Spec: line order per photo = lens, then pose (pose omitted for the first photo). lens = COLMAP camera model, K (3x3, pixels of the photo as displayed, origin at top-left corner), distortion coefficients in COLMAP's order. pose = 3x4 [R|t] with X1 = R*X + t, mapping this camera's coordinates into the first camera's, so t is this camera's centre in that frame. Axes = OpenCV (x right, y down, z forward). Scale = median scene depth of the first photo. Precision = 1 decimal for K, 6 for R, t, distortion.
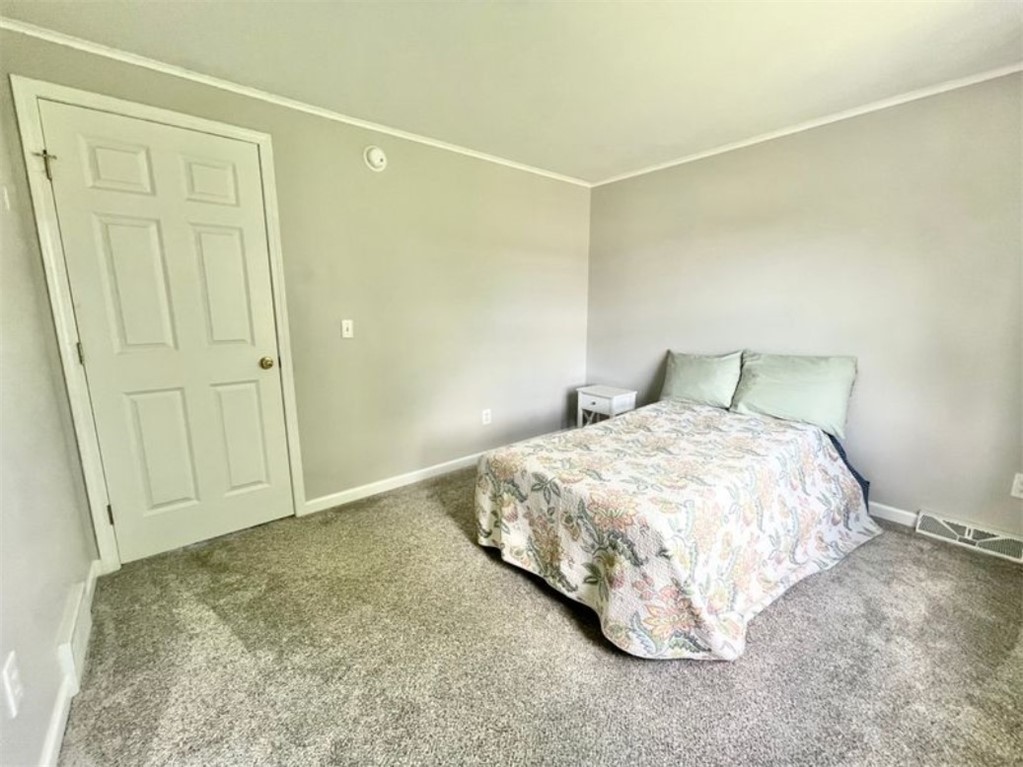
lens RADIAL K [[416.3, 0, 512.0], [0, 416.3, 380.1], [0, 0, 1]] dist [-0.001582, 0.000439]
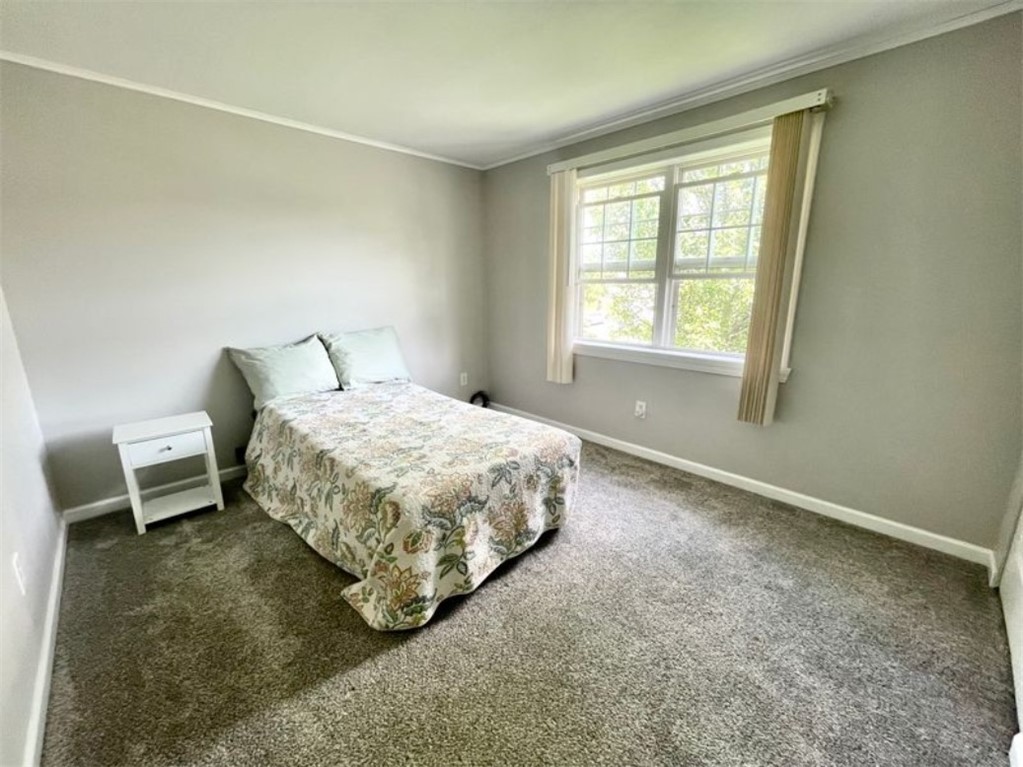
lens RADIAL K [[416.3, 0, 512.0], [0, 416.3, 380.1], [0, 0, 1]] dist [-0.001582, 0.000439]
pose [[-0.074525, -0.219676, 0.972722, -0.811281], [0.180595, 0.956333, 0.229811, -0.176676], [-0.980730, 0.192795, -0.031599, 0.916226]]
